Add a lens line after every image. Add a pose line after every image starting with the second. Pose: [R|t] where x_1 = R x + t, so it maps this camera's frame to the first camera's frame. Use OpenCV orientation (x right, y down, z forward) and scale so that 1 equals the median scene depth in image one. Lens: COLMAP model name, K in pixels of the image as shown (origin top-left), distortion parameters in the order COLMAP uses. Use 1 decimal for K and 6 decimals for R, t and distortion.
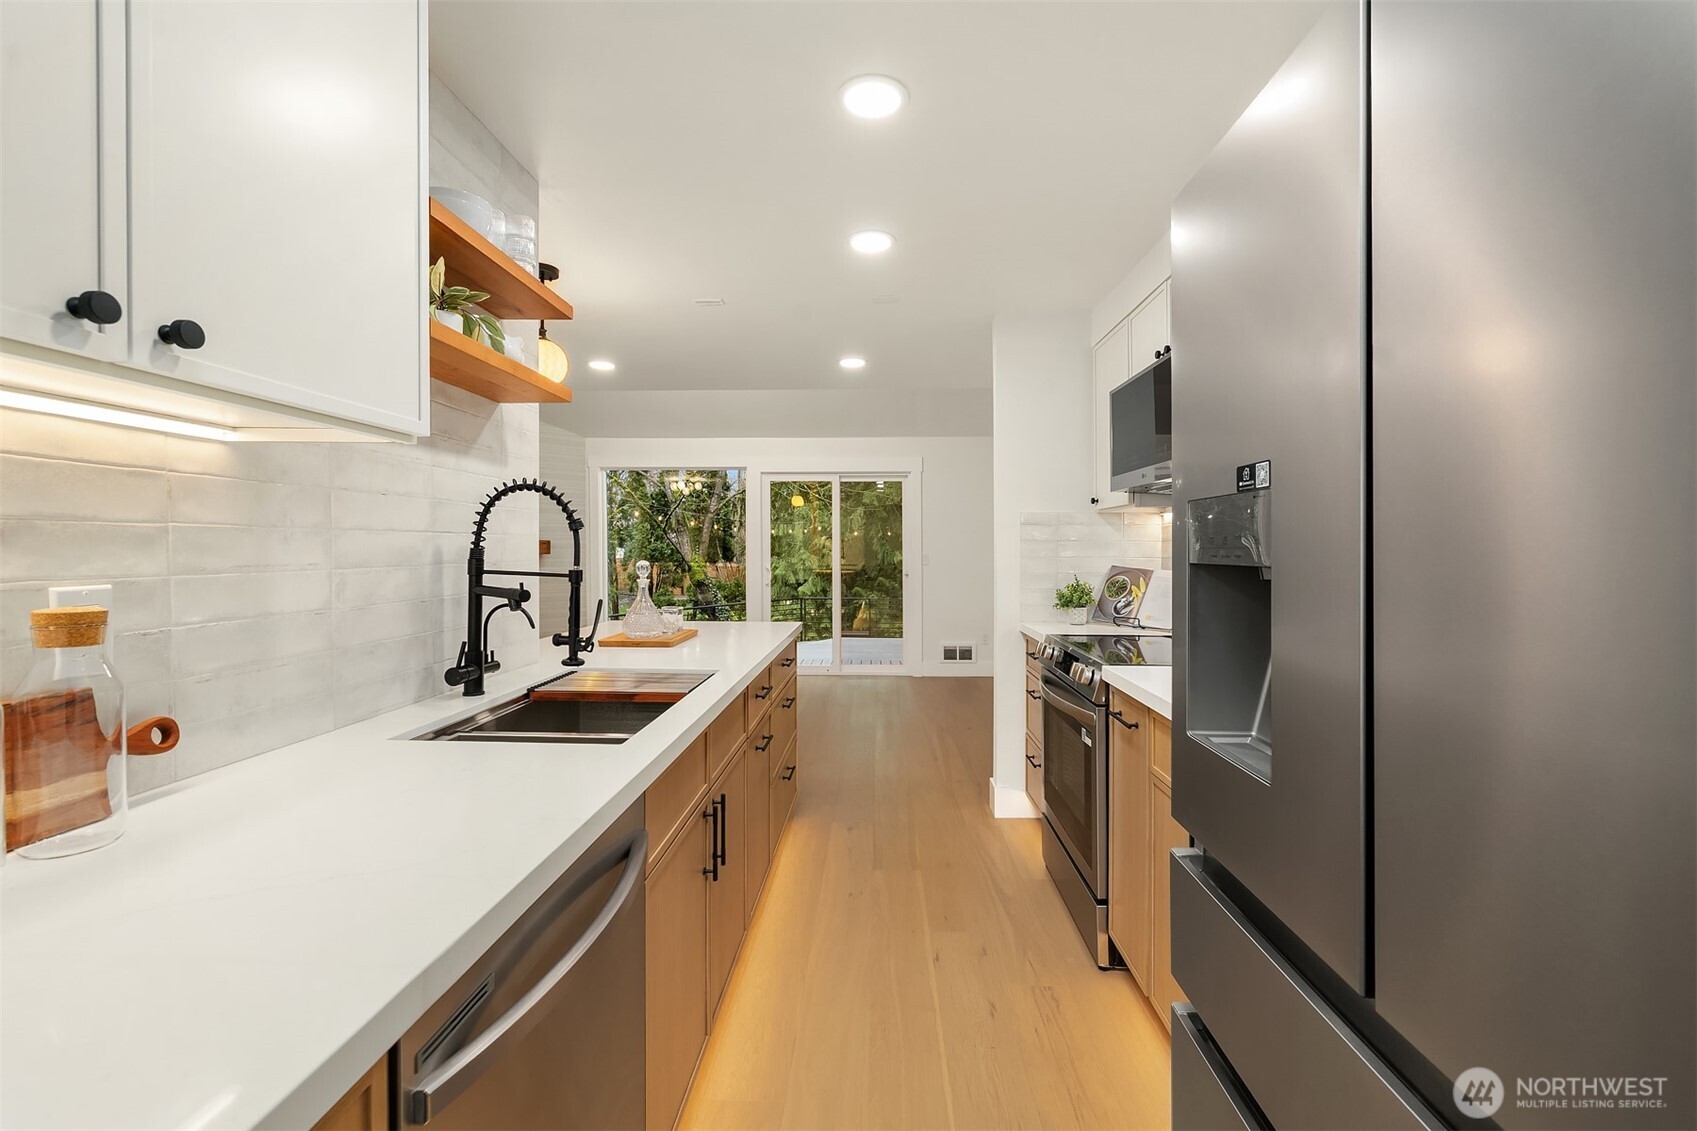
lens RADIAL K [[721.2, 0, 850.2], [0, 721.2, 552.0], [0, 0, 1]] dist [-0.000788, 0.000058]
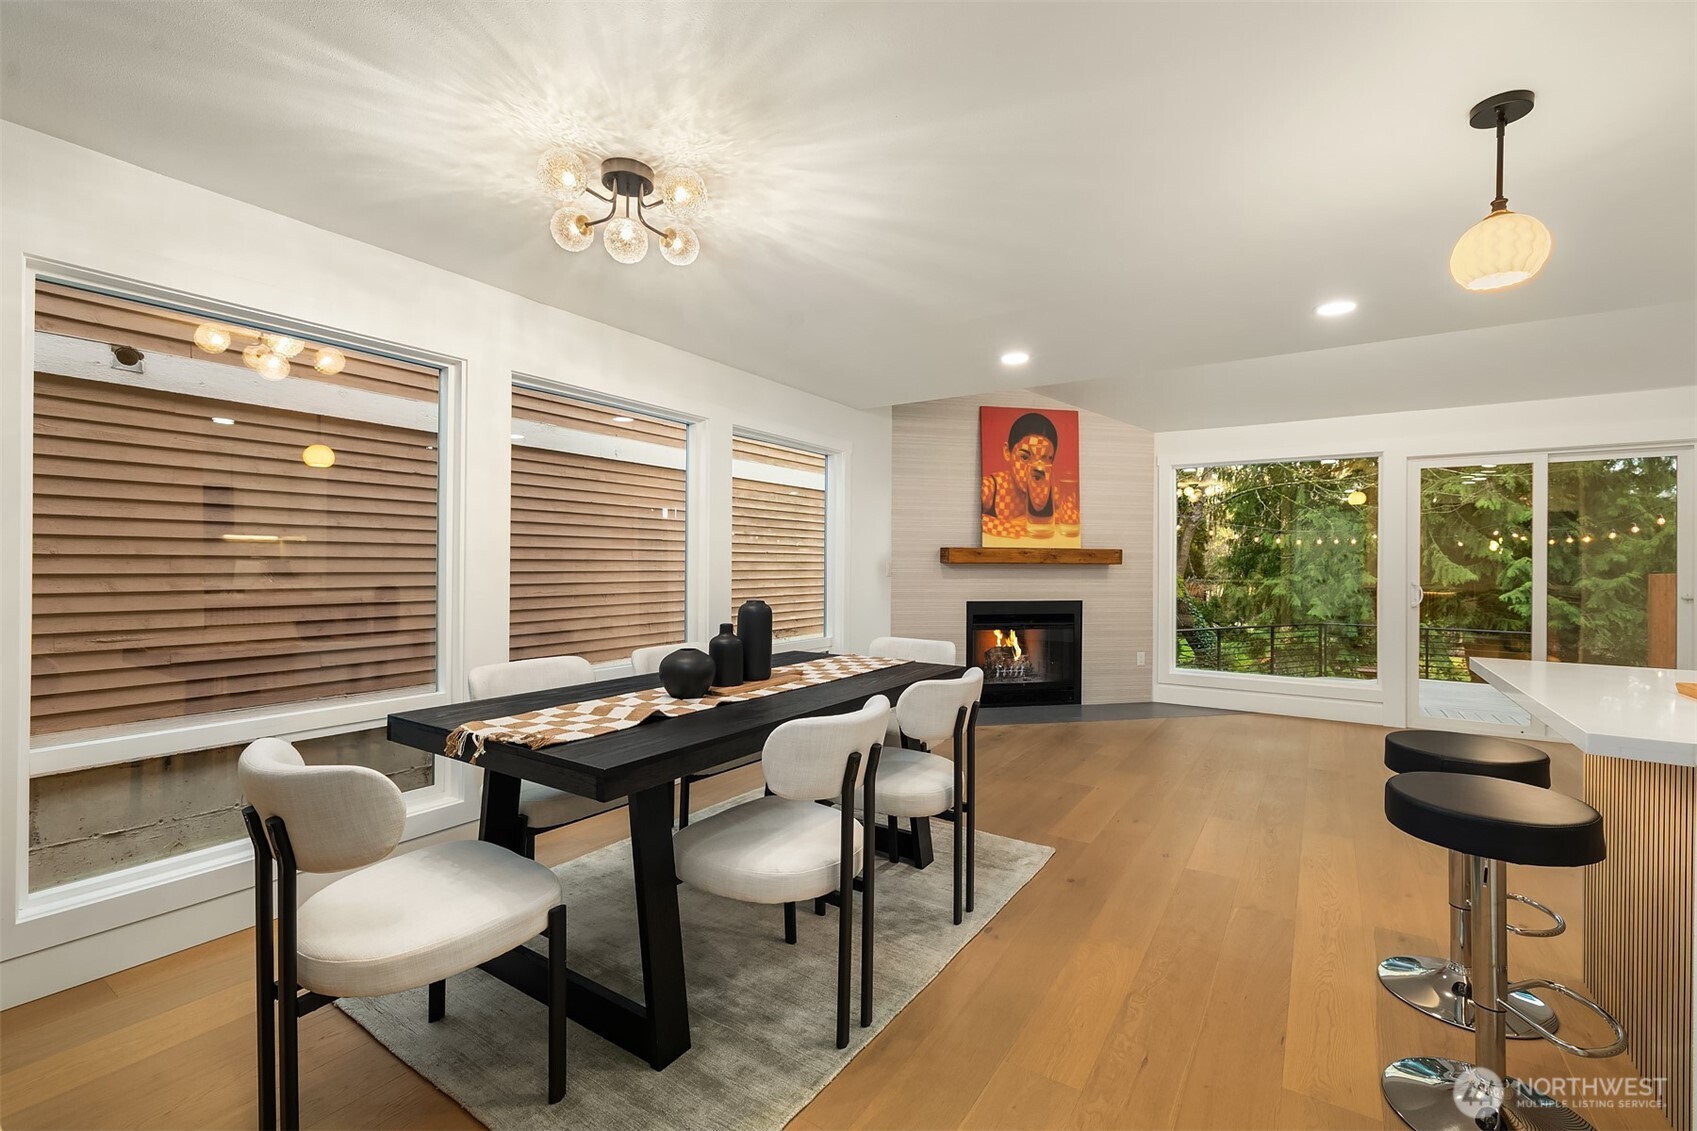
lens RADIAL K [[720.3, 0, 856.2], [0, 720.3, 561.1], [0, 0, 1]] dist [0.000138, -0.000482]
pose [[0.858993, -0.000296, -0.511988, -0.610726], [-0.005499, 0.999937, -0.009803, 0.020894], [0.511958, 0.011236, 0.858937, 0.168615]]
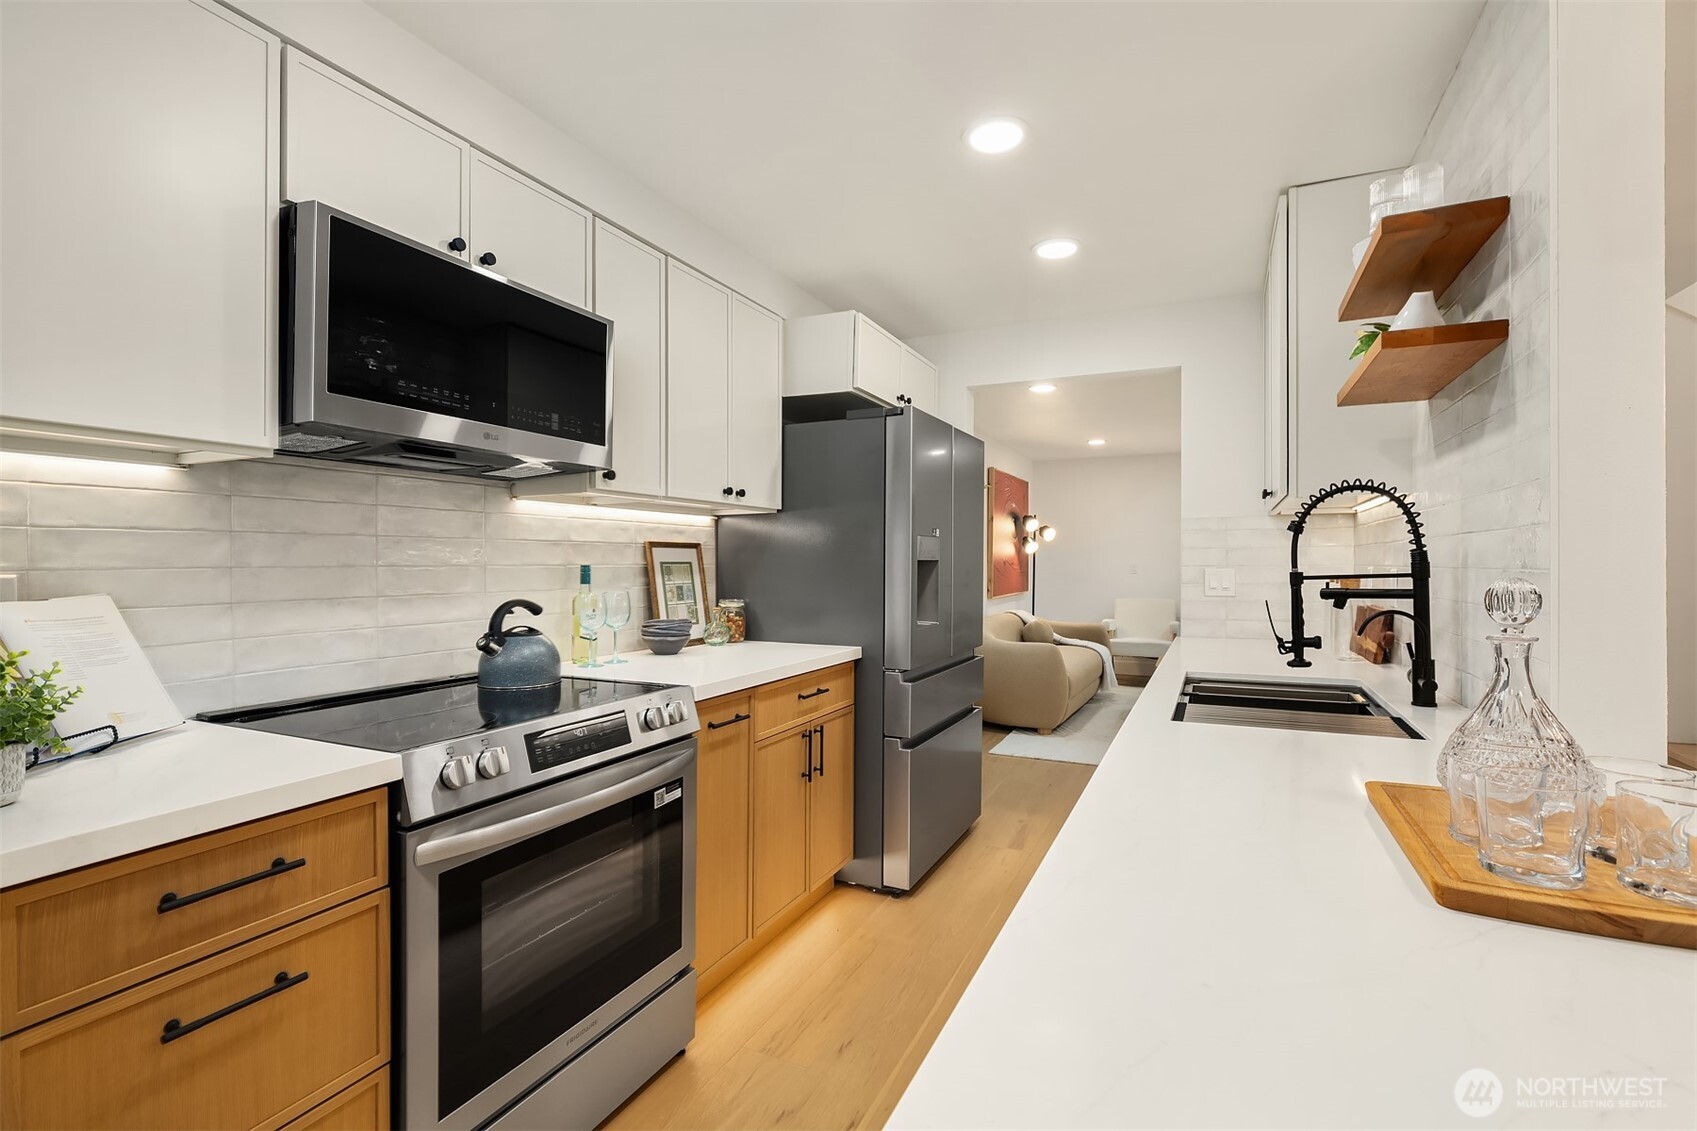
lens RADIAL K [[769.2, 0, 853.7], [0, 769.2, 564.6], [0, 0, 1]] dist [-0.001549, -0.000443]
pose [[-0.920199, -0.004227, 0.391429, -0.141515], [-0.000266, 0.999948, 0.010173, 0.002332], [-0.391452, 0.009257, -0.920152, 1.382413]]
